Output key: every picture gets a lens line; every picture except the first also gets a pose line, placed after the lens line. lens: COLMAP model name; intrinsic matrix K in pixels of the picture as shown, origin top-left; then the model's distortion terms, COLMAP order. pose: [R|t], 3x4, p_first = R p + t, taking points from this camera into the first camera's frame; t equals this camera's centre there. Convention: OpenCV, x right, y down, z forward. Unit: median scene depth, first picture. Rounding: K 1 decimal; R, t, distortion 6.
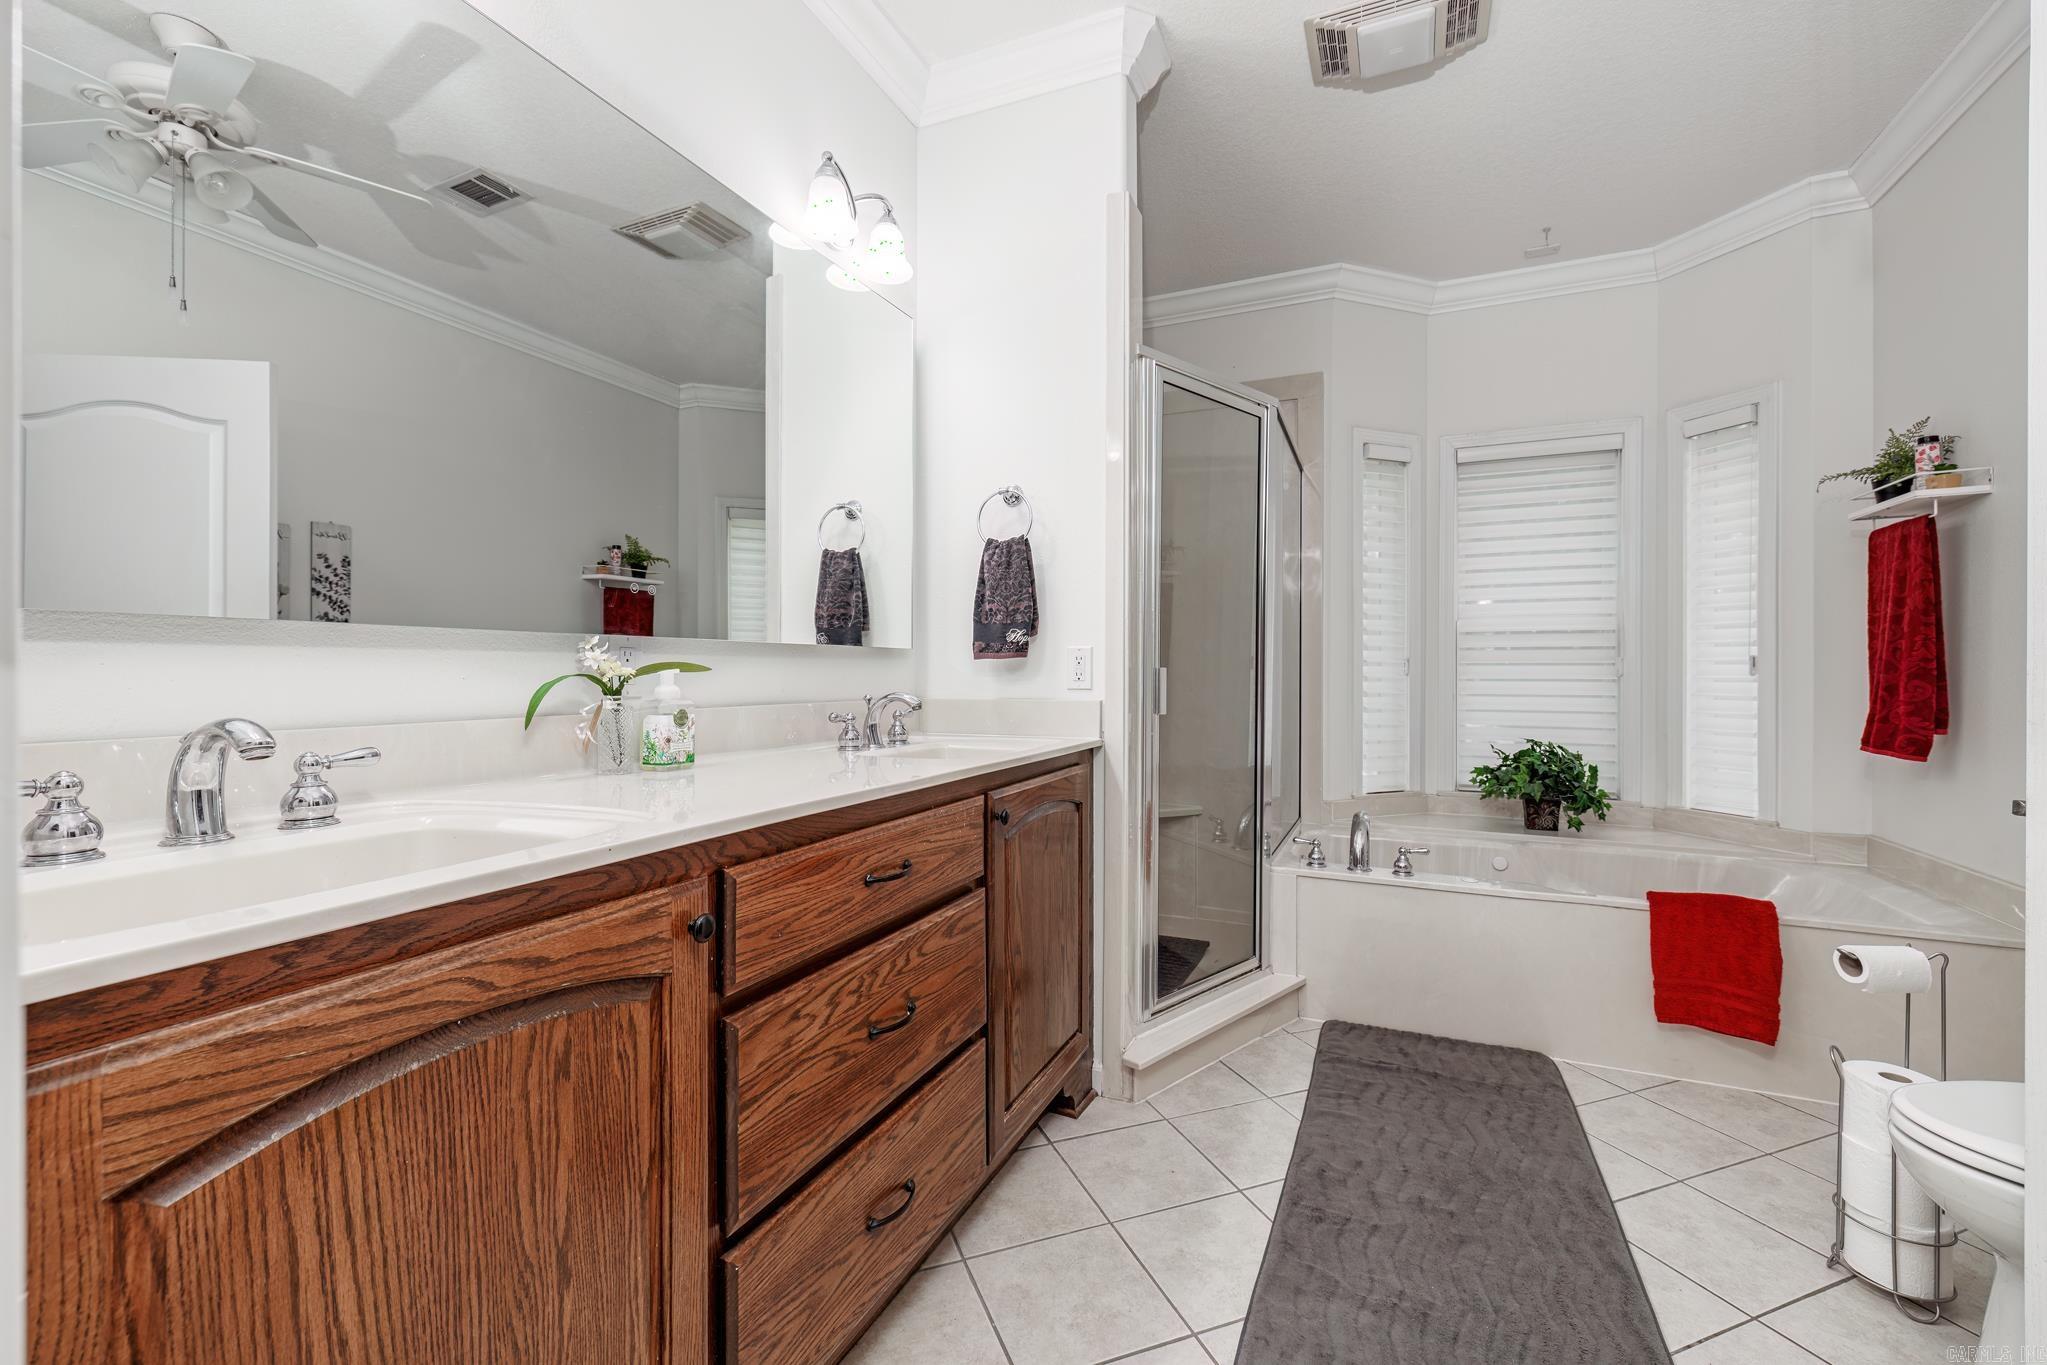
lens RADIAL K [[858.9, 0, 1020.2], [0, 858.9, 671.3], [0, 0, 1]] dist [0.003811, 0.000582]
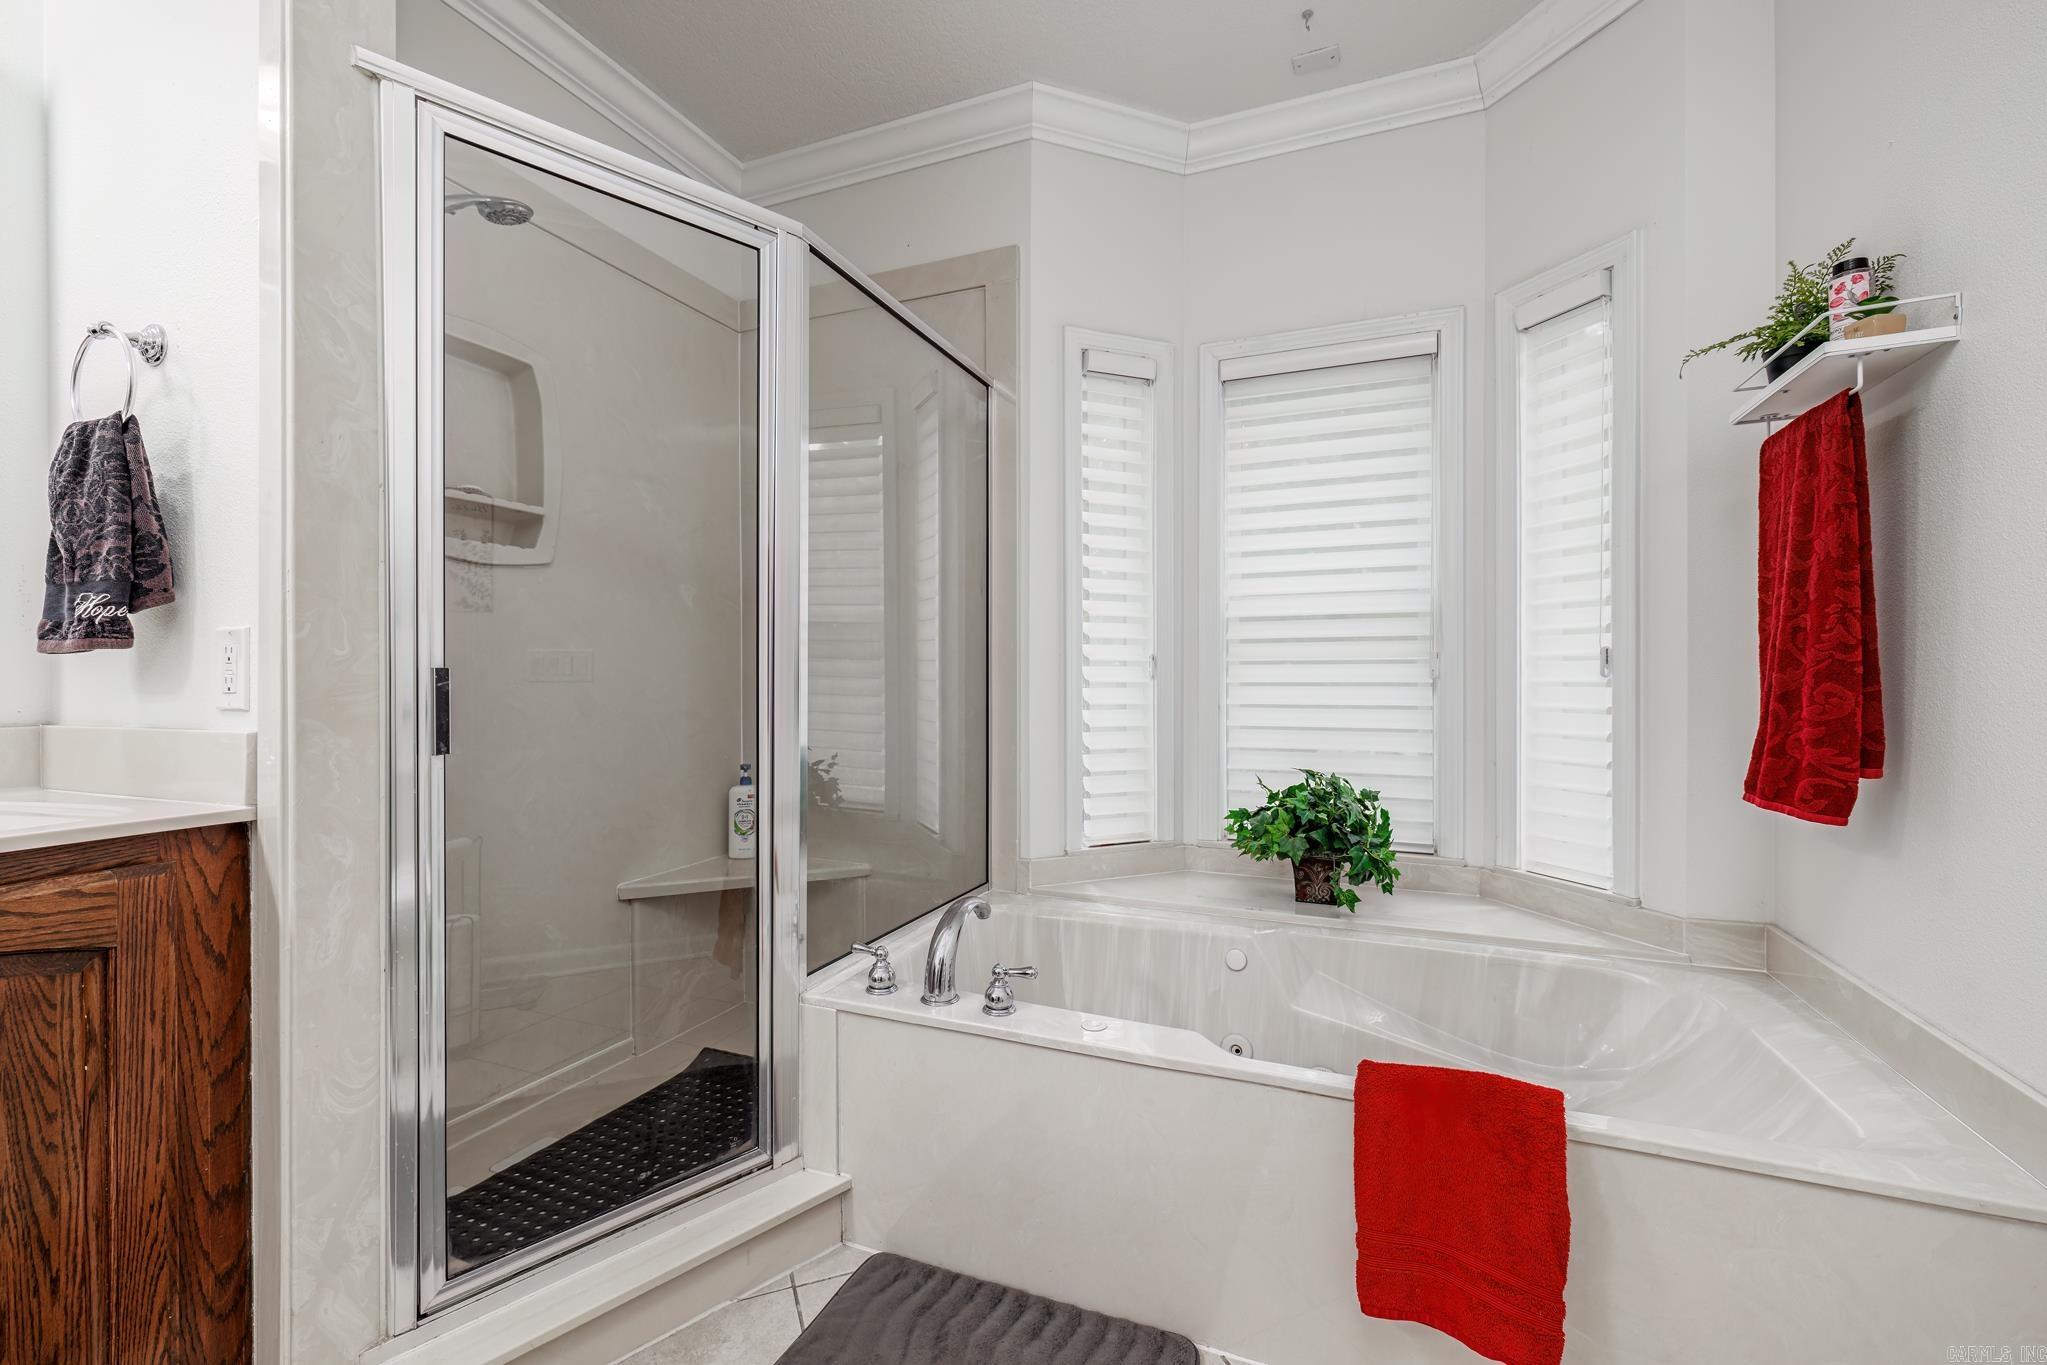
lens RADIAL K [[858.9, 0, 1012.4], [0, 858.9, 680.8], [0, 0, 1]] dist [0.003811, 0.000582]
pose [[0.999874, -0.005795, 0.014808, 0.446378], [0.005729, 0.999974, 0.004489, 0.002968], [-0.014833, -0.004404, 0.999880, 0.398807]]
